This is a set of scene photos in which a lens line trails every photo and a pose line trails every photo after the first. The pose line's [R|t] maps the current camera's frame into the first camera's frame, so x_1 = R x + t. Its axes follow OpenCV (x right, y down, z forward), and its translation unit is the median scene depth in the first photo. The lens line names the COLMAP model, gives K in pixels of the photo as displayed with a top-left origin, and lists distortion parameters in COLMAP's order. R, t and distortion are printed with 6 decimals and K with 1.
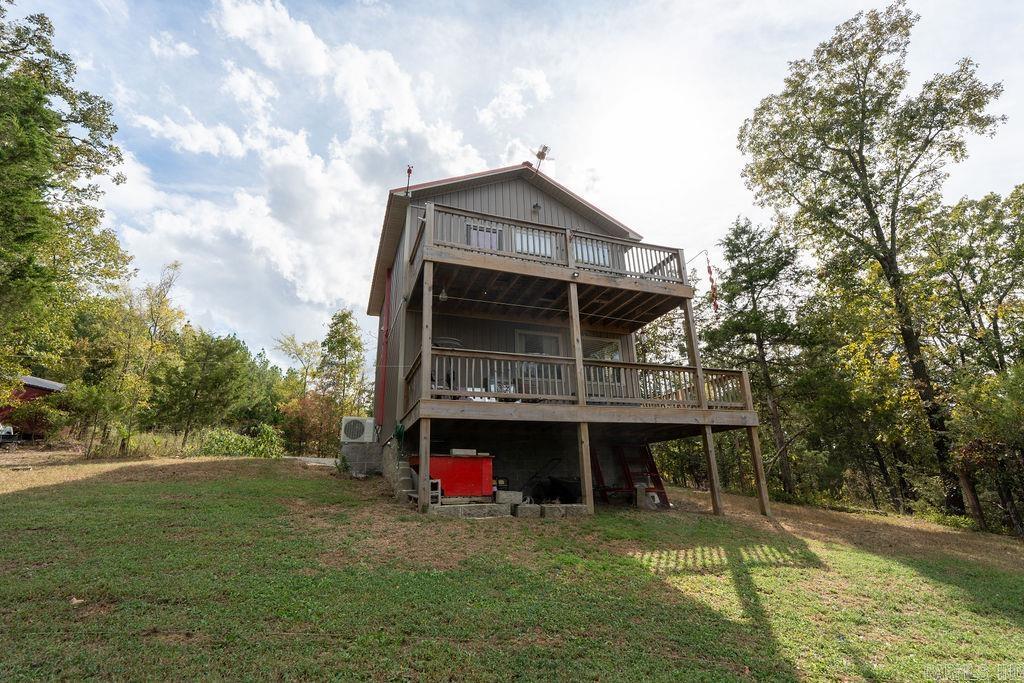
lens RADIAL K [[451.9, 0, 517.1], [0, 451.9, 343.7], [0, 0, 1]] dist [0.001943, 0.000413]
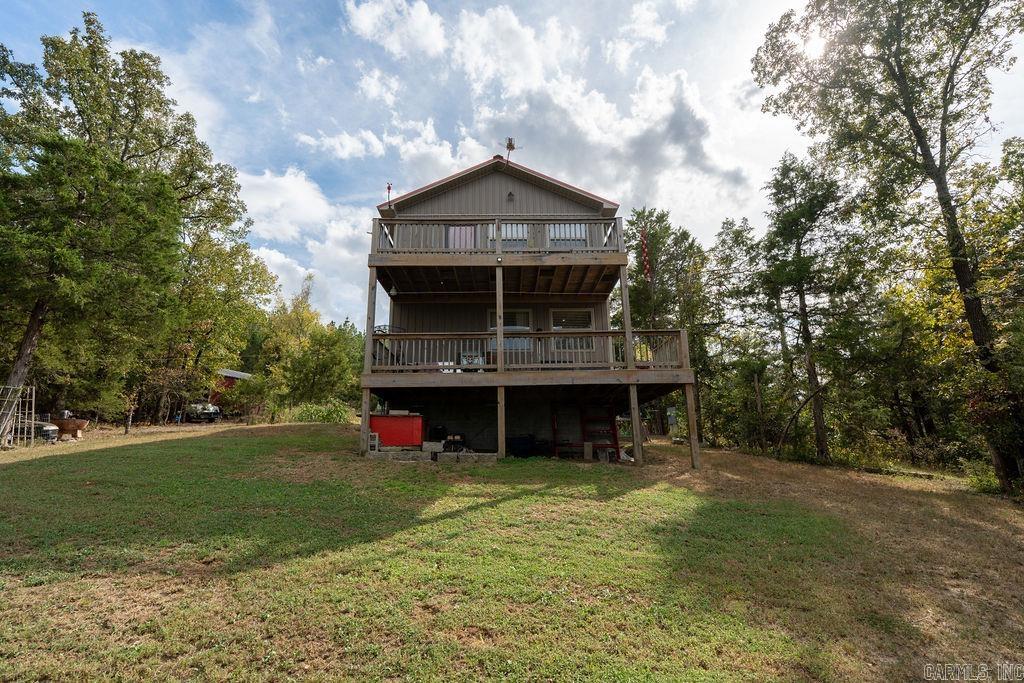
lens RADIAL K [[451.9, 0, 517.1], [0, 451.9, 343.7], [0, 0, 1]] dist [0.001943, 0.000413]
pose [[0.945101, -0.070886, -0.318998, 0.442561], [0.090328, 0.994824, 0.046551, 0.009612], [0.314047, -0.072809, 0.946612, -0.074410]]
